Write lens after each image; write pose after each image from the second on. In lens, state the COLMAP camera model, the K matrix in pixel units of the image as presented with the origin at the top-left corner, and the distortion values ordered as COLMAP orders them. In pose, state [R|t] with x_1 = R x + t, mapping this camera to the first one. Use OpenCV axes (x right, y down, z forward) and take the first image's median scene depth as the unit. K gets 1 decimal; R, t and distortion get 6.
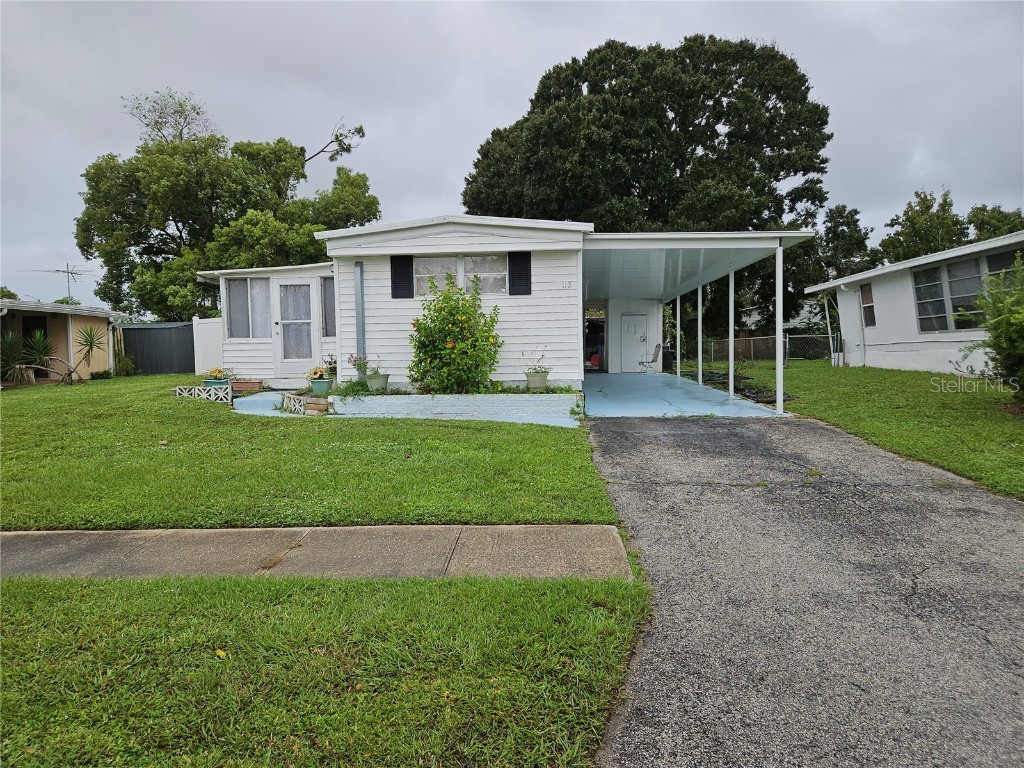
lens RADIAL K [[680.3, 0, 505.6], [0, 680.3, 391.2], [0, 0, 1]] dist [0.076213, -0.061308]
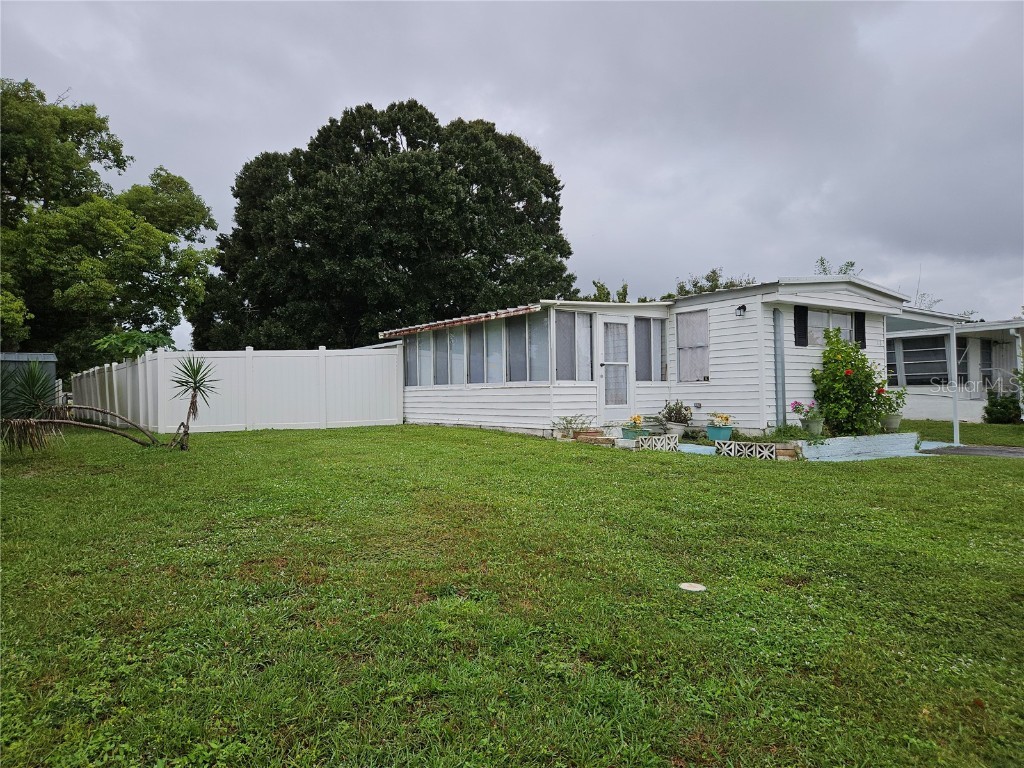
lens RADIAL K [[680.3, 0, 507.0], [0, 680.3, 389.1], [0, 0, 1]] dist [0.076213, -0.061308]
pose [[0.768861, 0.015988, 0.639216, -0.643326], [0.035461, 0.997083, -0.067592, -0.008030], [-0.638432, 0.074636, 0.766051, 0.263939]]
